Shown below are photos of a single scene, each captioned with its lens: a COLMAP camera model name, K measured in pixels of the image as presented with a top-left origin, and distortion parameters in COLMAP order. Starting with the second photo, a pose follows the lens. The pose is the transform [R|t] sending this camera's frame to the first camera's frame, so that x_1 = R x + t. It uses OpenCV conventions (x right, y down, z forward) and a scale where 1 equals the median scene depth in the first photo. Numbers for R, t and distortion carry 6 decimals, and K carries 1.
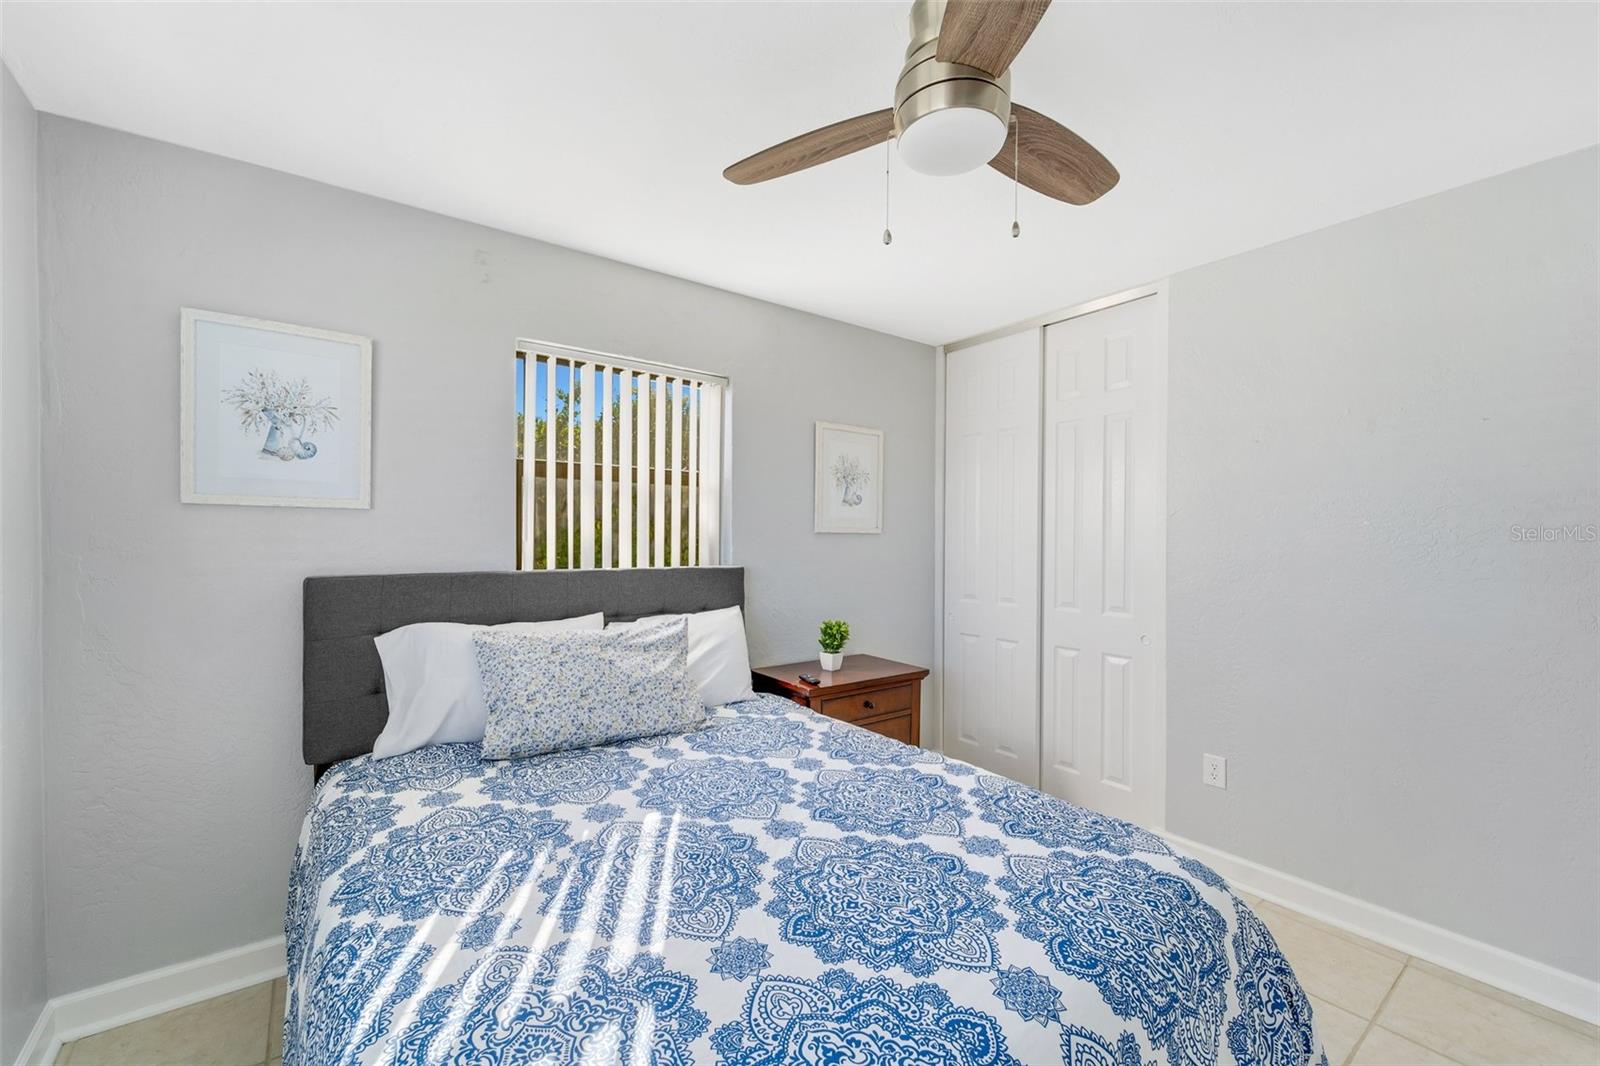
lens RADIAL K [[649.7, 0, 800.1], [0, 649.7, 537.0], [0, 0, 1]] dist [0.015242, -0.004662]
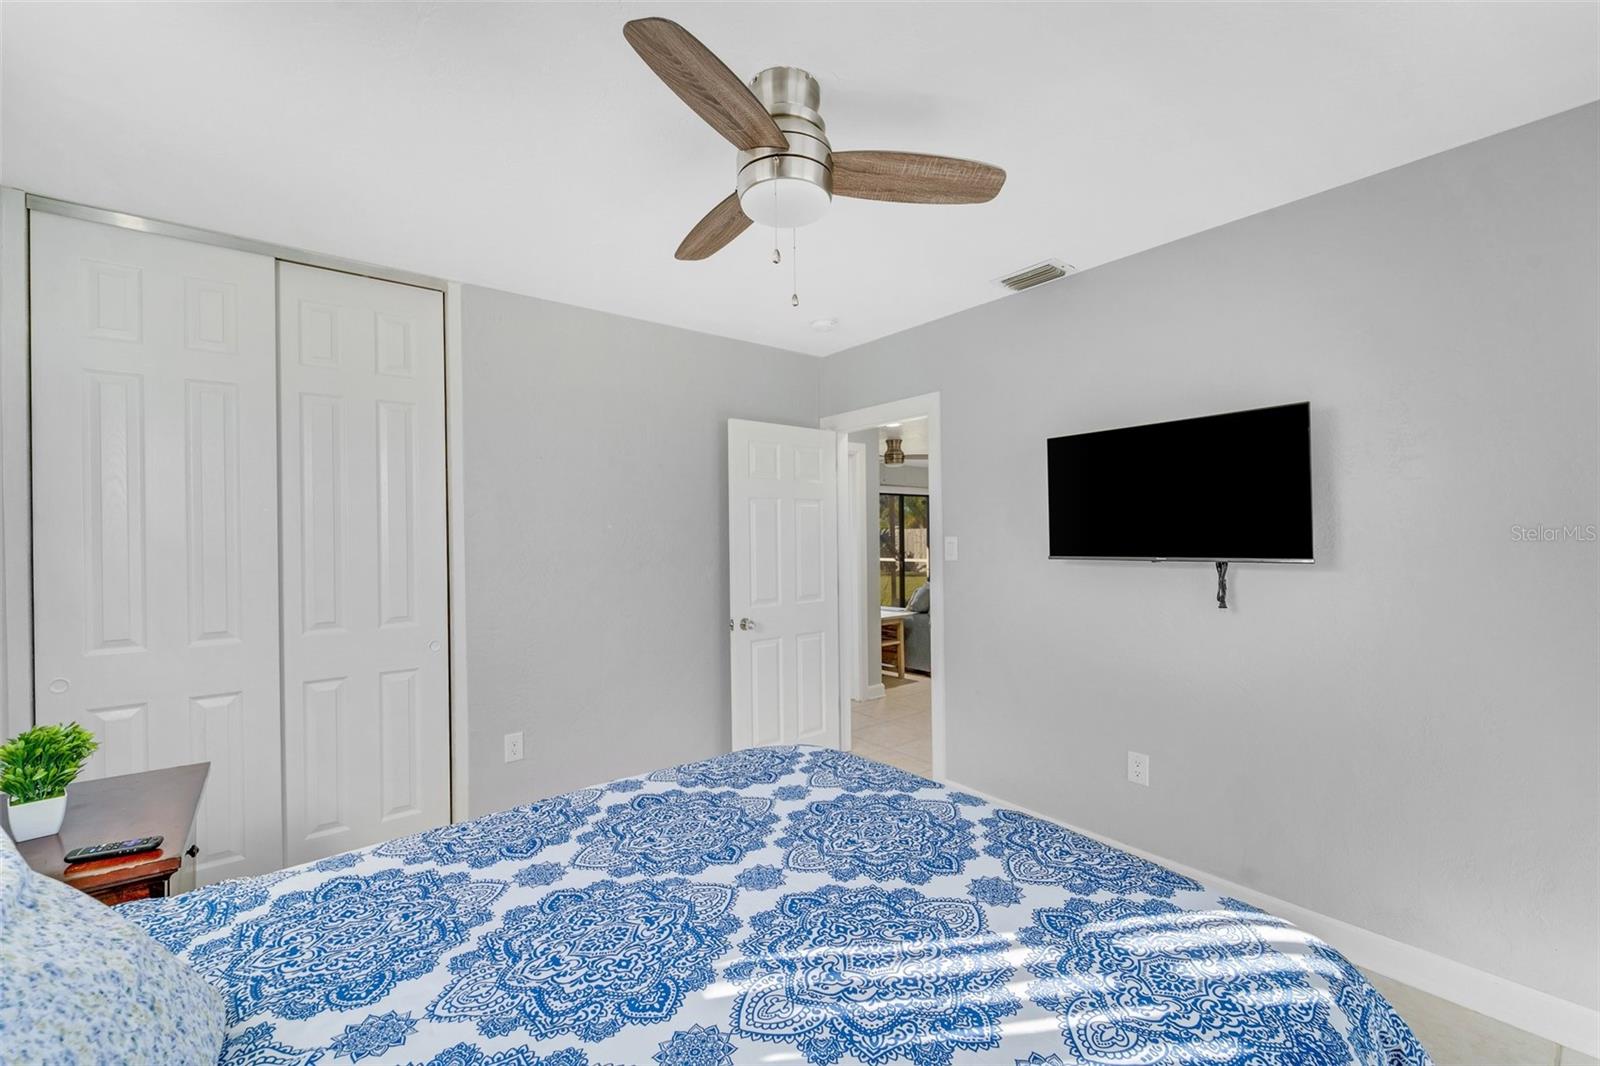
lens RADIAL K [[649.7, 0, 800.1], [0, 649.7, 537.0], [0, 0, 1]] dist [0.015242, -0.004662]
pose [[-0.036509, -0.006307, 0.999313, -1.077499], [0.007663, 0.999949, 0.006591, -0.014309], [-0.999304, 0.007899, -0.036458, 1.181809]]
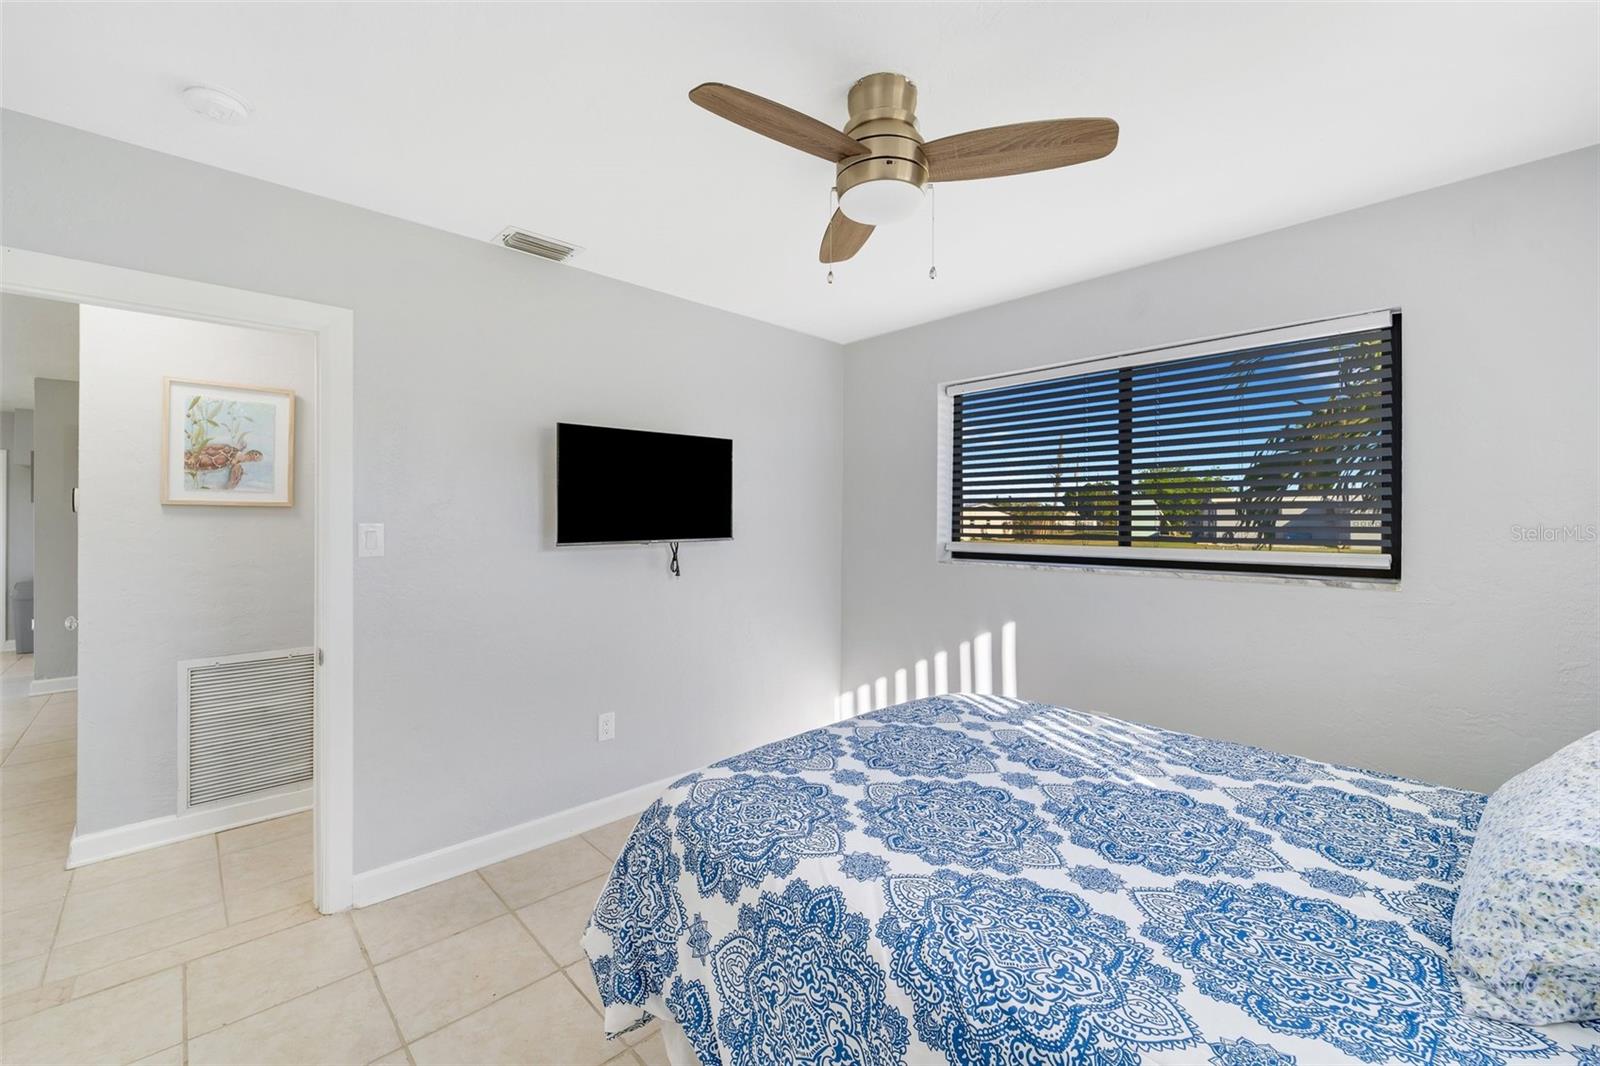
lens RADIAL K [[661.2, 0, 800.7], [0, 661.2, 527.7], [0, 0, 1]] dist [-0.035796, -0.000166]
pose [[-0.992968, -0.005924, -0.118231, 0.597591], [-0.006508, 0.999968, 0.004554, 0.006932], [0.118200, 0.005291, -0.992976, 2.533155]]
